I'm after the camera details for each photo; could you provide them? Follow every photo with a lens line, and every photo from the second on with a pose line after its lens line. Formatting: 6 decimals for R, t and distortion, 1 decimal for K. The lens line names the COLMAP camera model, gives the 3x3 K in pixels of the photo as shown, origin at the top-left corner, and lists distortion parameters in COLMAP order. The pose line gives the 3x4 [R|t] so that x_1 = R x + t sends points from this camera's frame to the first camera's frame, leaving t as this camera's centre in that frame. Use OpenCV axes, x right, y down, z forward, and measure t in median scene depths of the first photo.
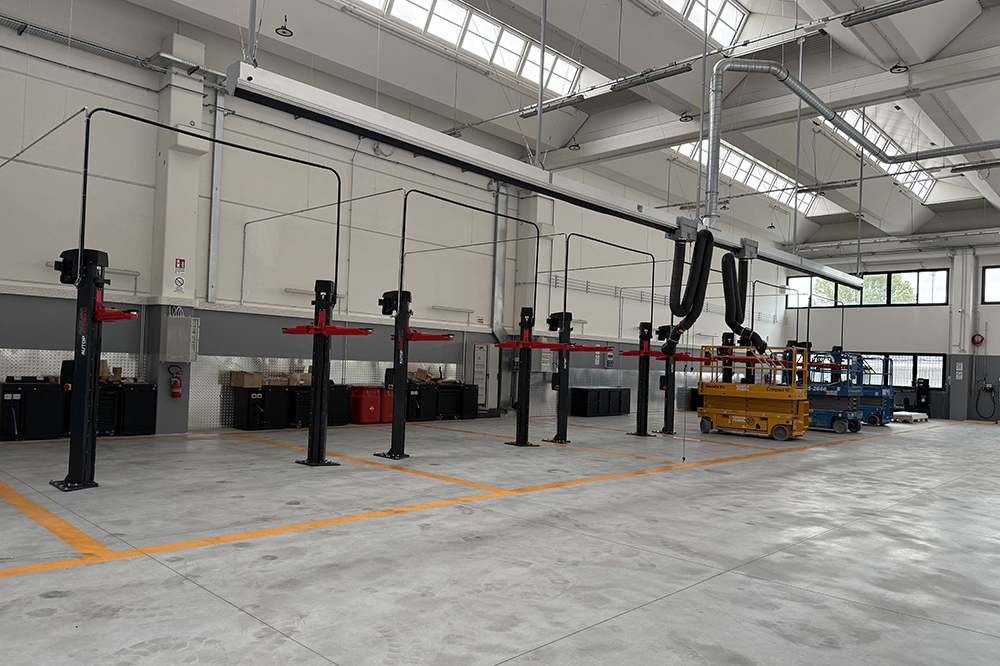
lens RADIAL K [[703.2, 0, 497.6], [0, 703.2, 390.7], [0, 0, 1]] dist [0.082100, -0.102291]
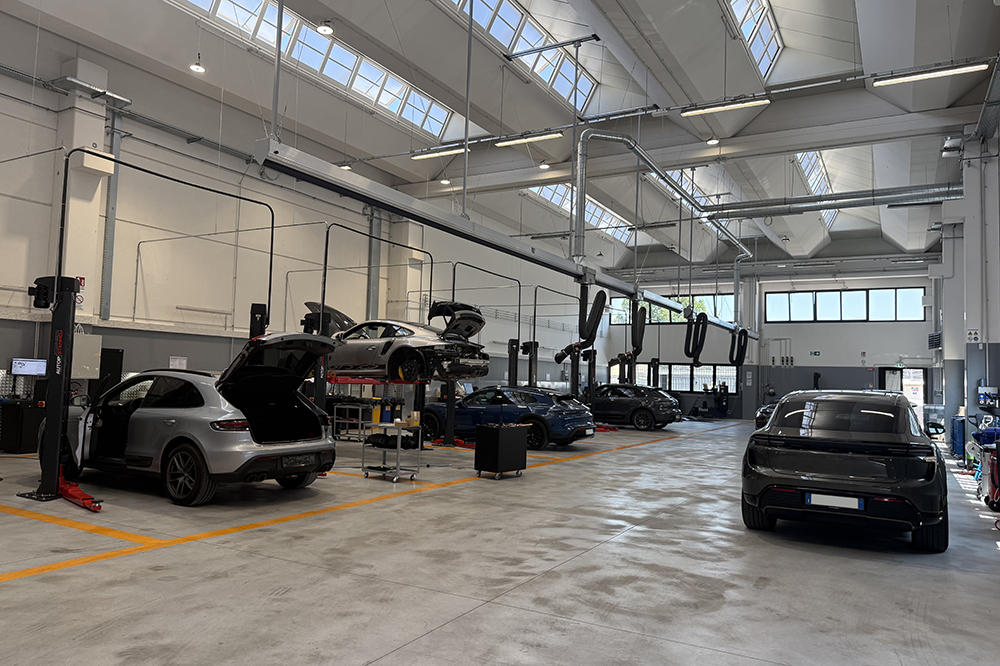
lens RADIAL K [[703.2, 0, 497.6], [0, 703.2, 390.7], [0, 0, 1]] dist [0.082100, -0.102291]
pose [[0.970138, -0.014432, 0.242124, -0.108284], [0.018037, 0.999757, -0.012679, 0.000417], [-0.241883, 0.016667, 0.970162, -0.113109]]
